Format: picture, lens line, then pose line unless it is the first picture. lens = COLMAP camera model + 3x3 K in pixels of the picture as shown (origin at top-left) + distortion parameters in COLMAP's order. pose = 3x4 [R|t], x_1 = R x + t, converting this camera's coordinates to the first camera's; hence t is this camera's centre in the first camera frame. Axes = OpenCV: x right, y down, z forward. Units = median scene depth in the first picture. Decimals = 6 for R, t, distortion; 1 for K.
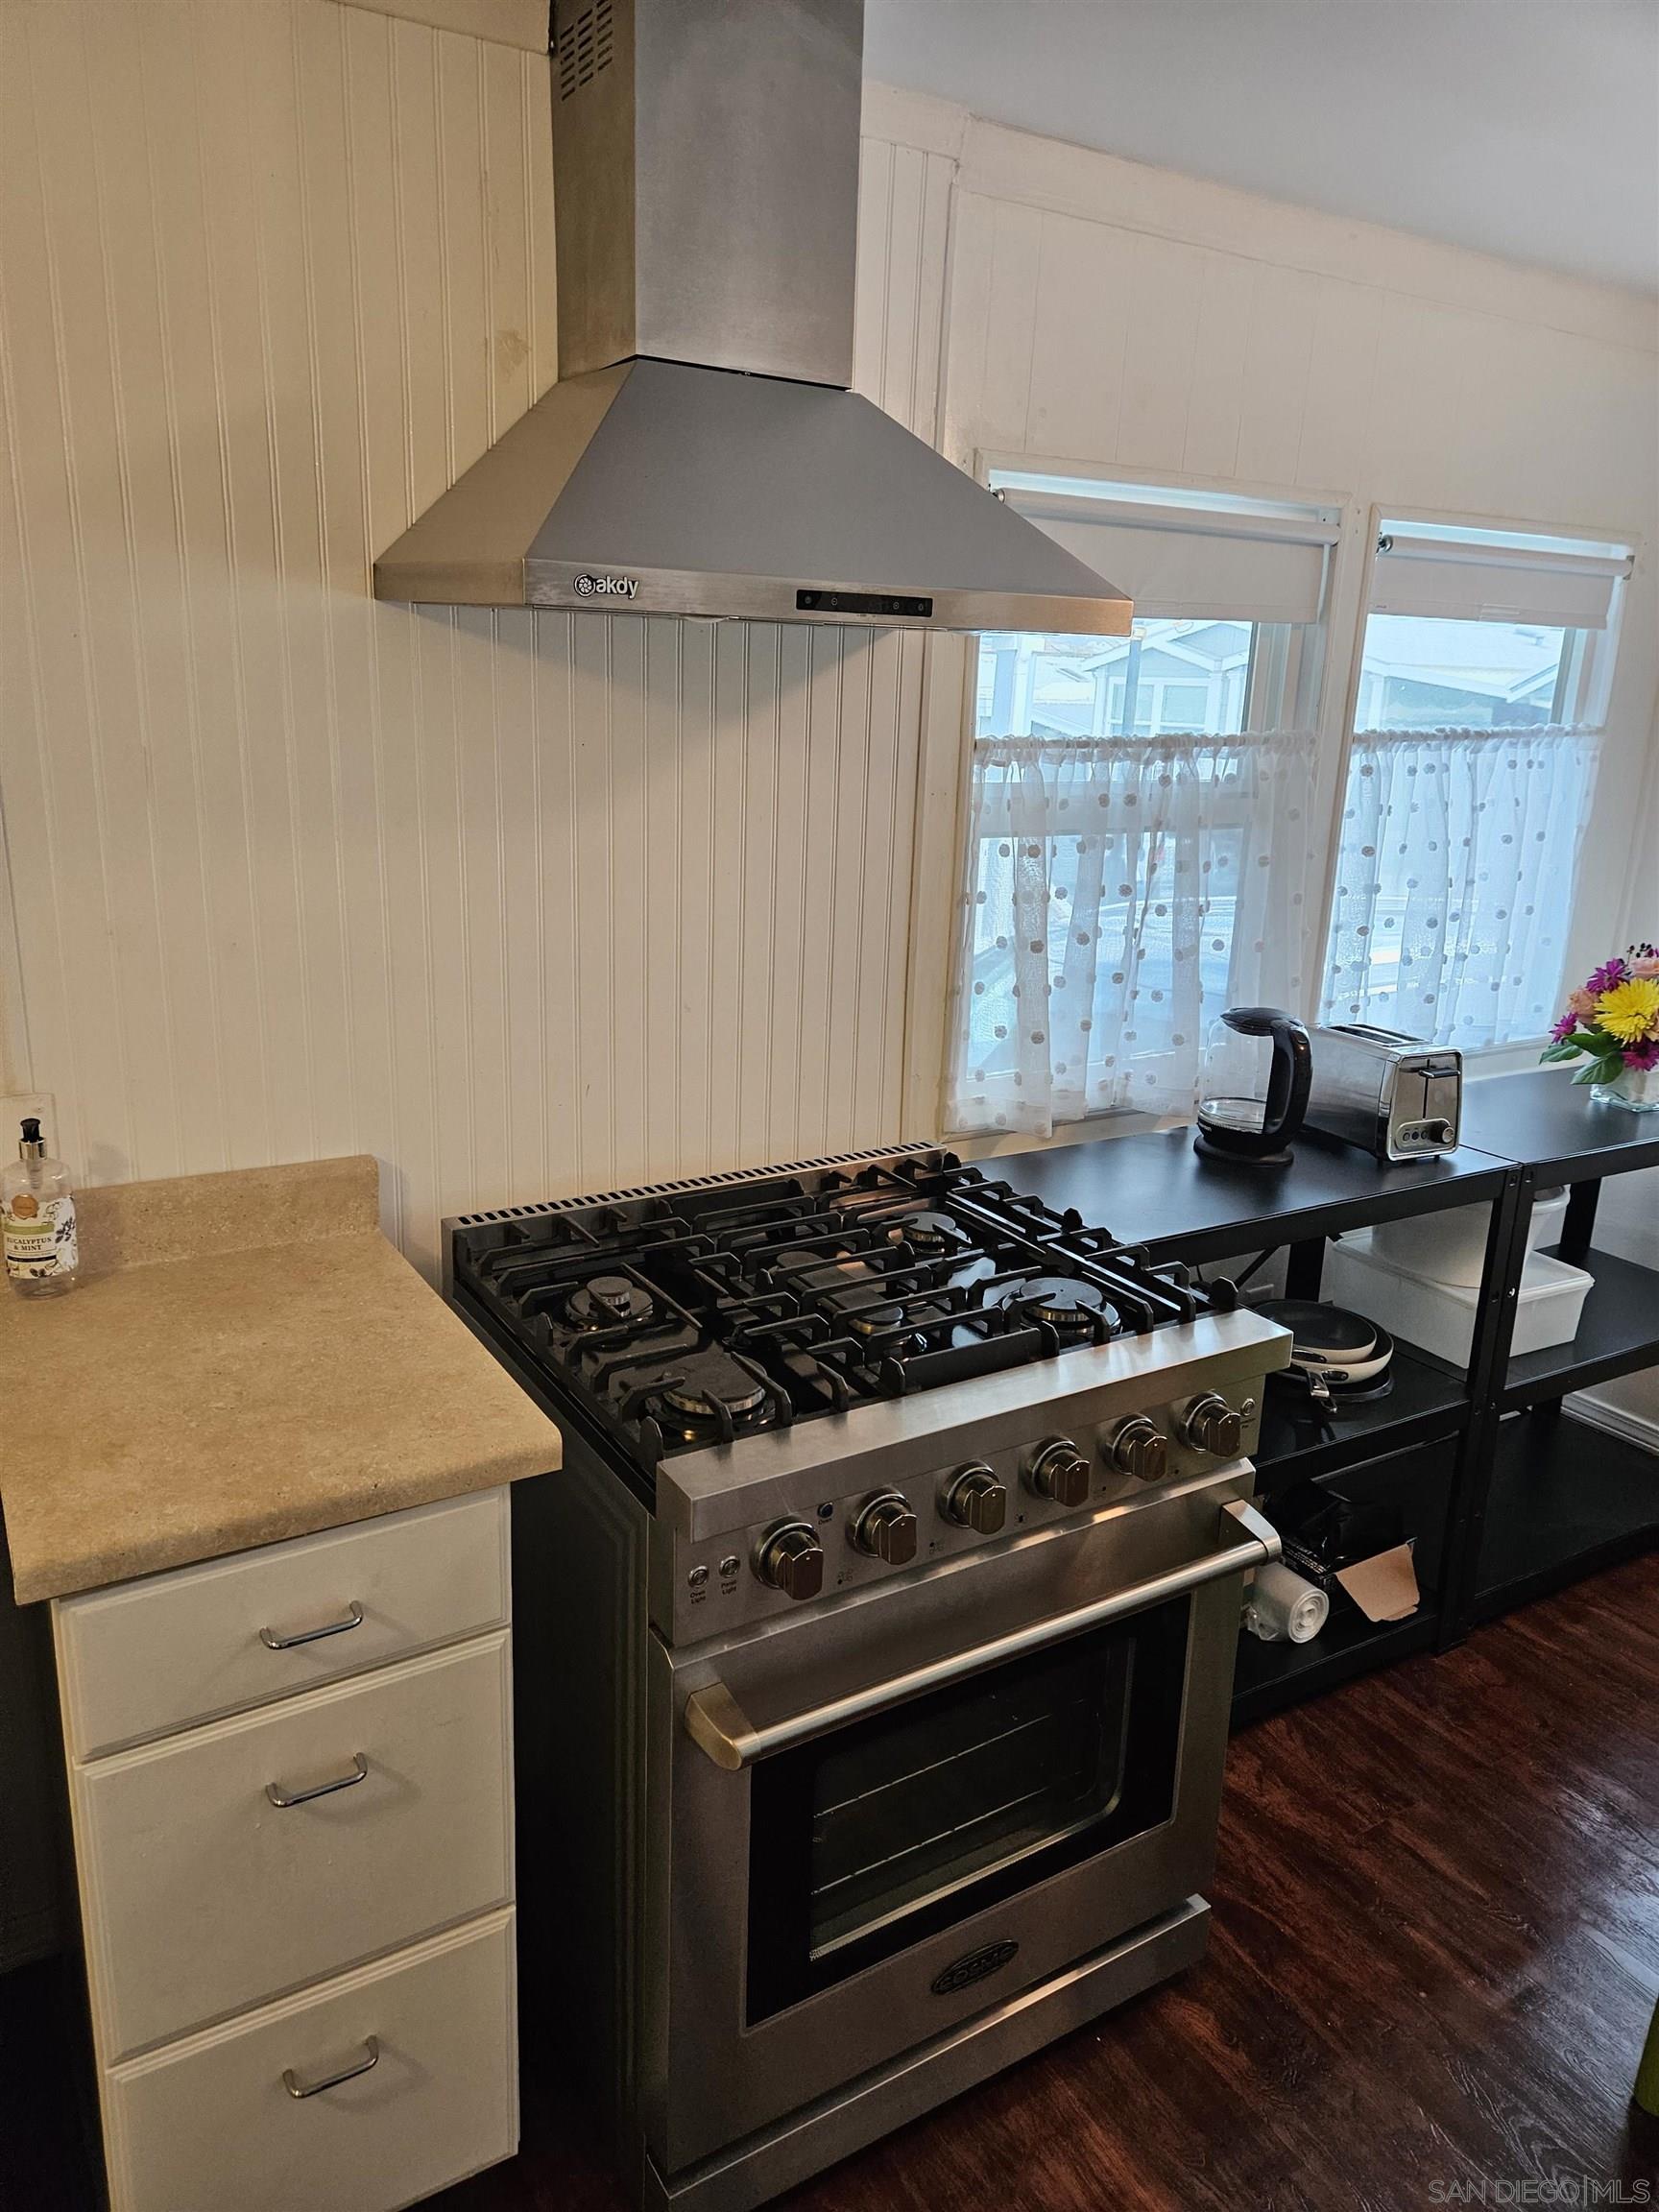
lens RADIAL K [[1476.6, 0, 796.7], [0, 1476.6, 1083.3], [0, 0, 1]] dist [0.049348, -0.020480]
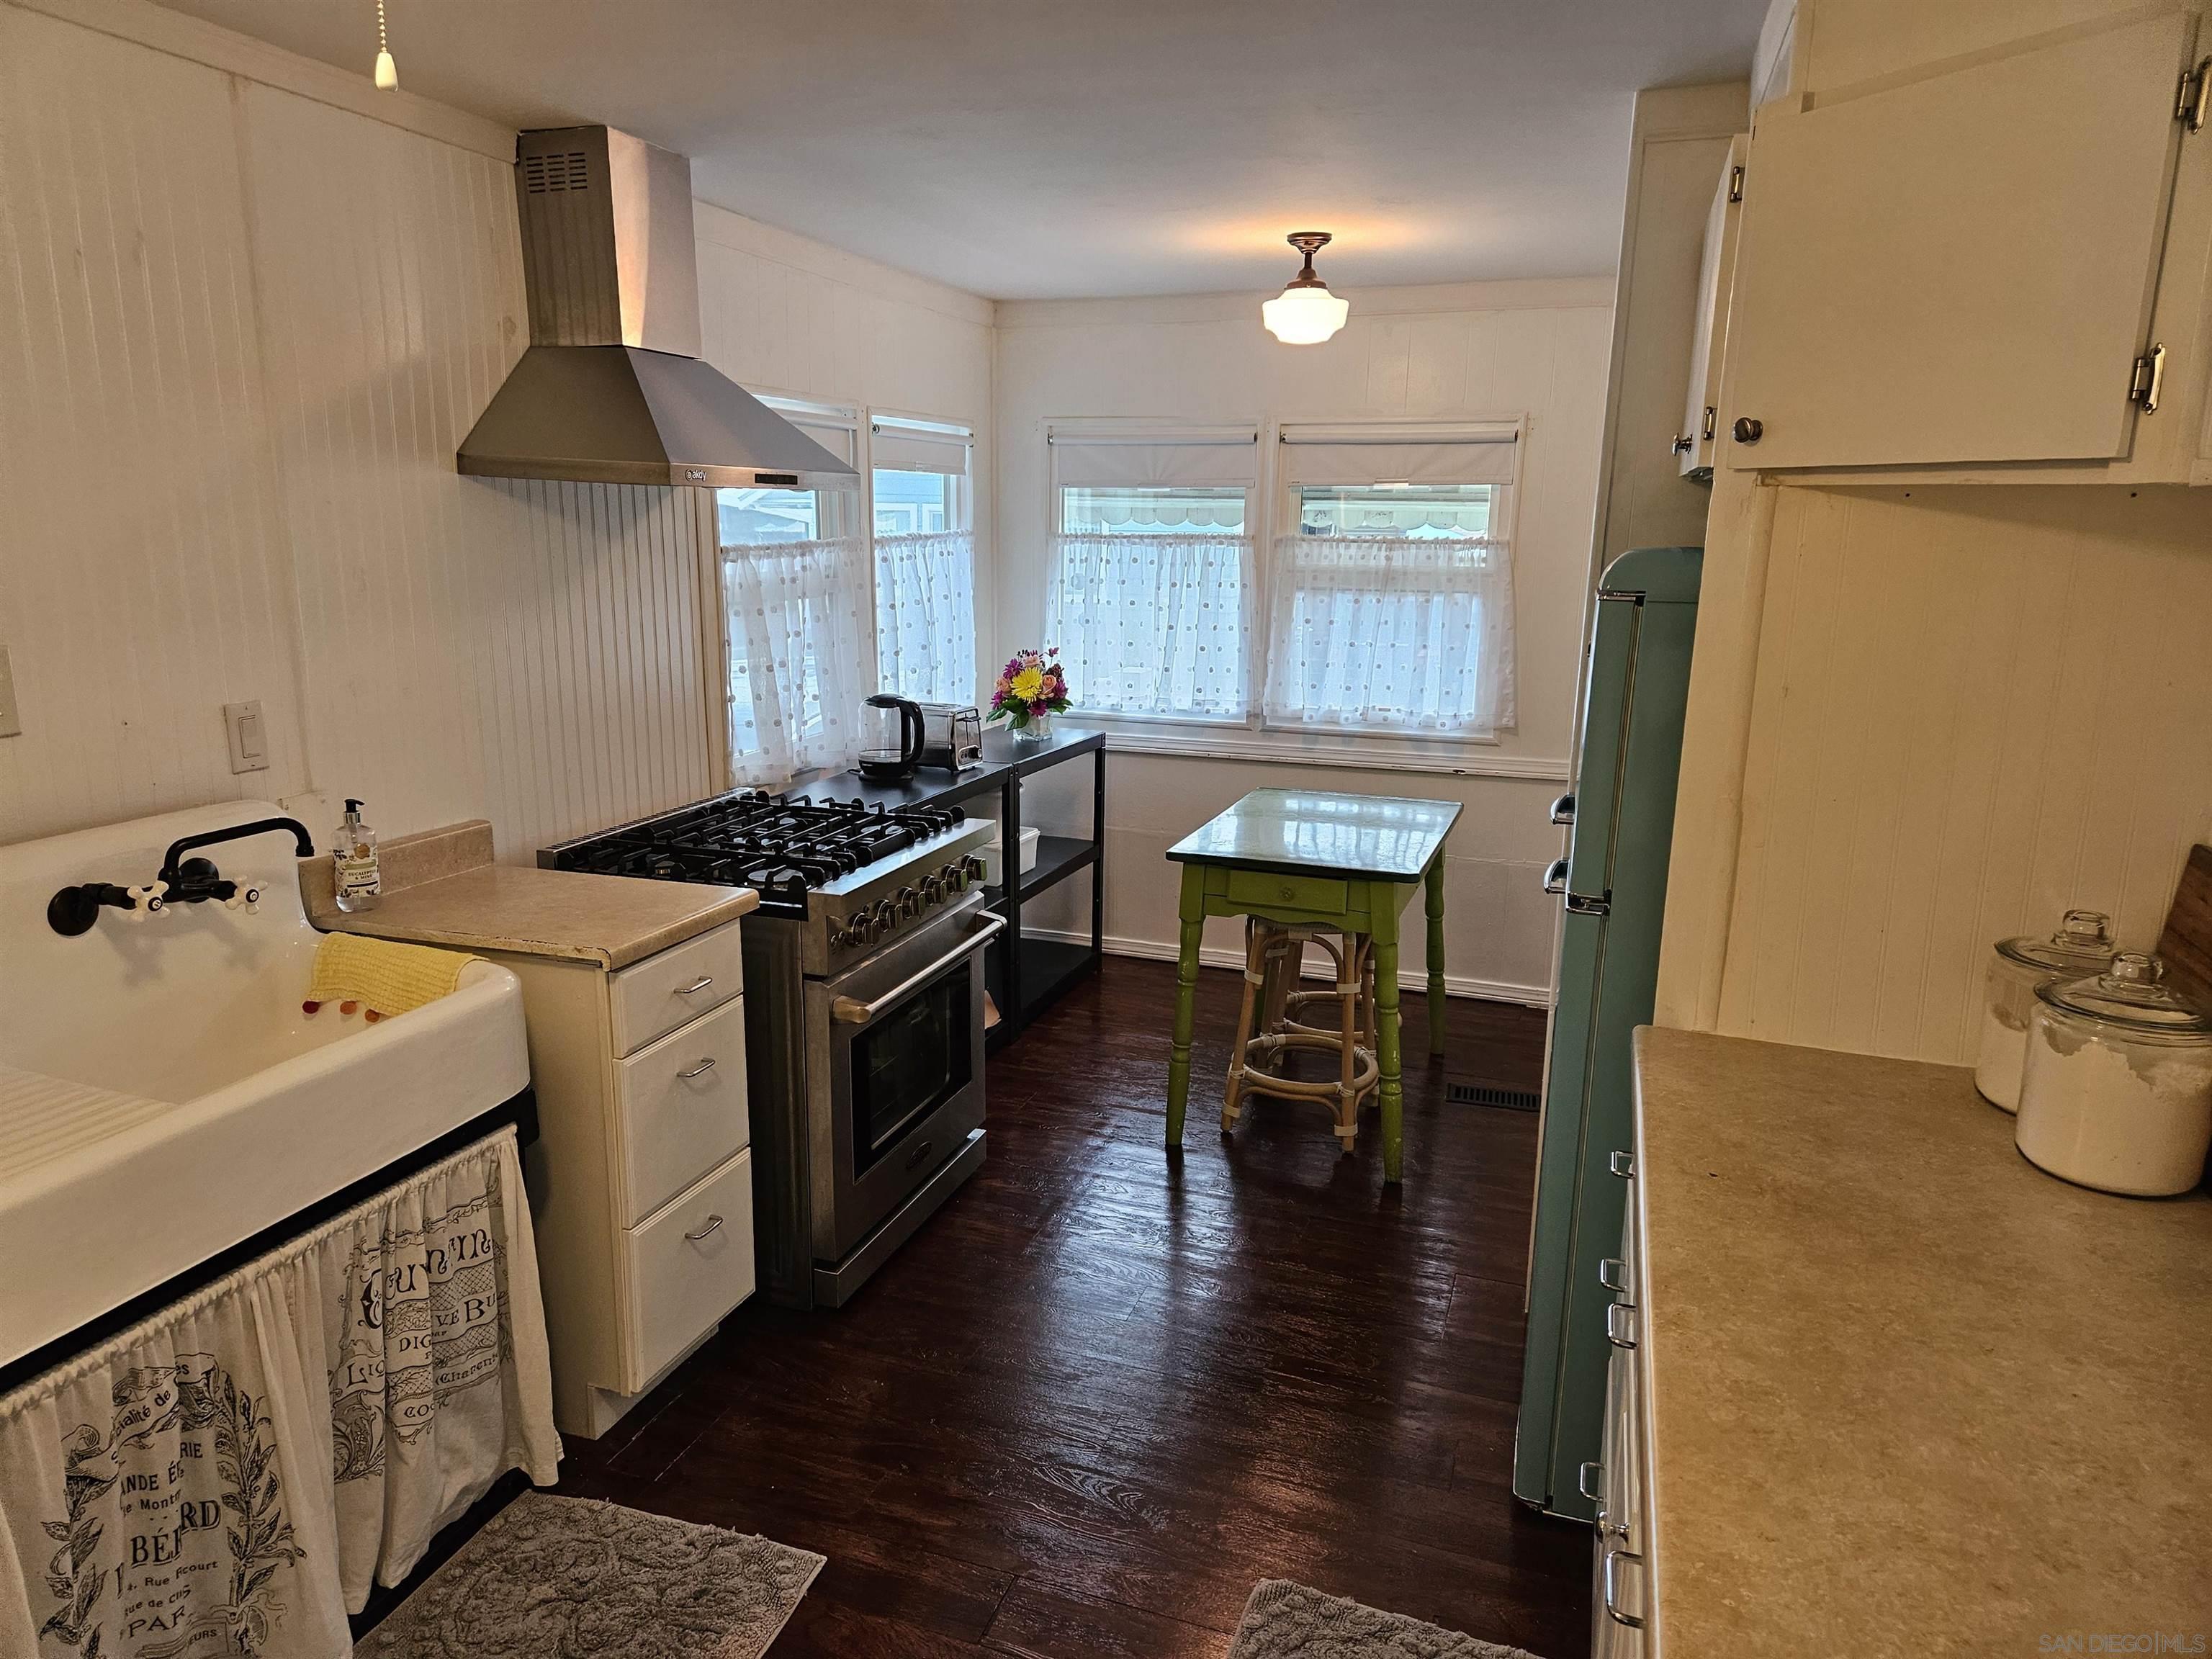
lens RADIAL K [[1476.6, 0, 1071.8], [0, 1476.6, 865.9], [0, 0, 1]] dist [0.049348, -0.020480]
pose [[0.775661, -0.169576, 0.607943, -0.613545], [0.180006, 0.982661, 0.044432, 0.111918], [-0.604937, 0.074969, 0.792737, -0.509627]]
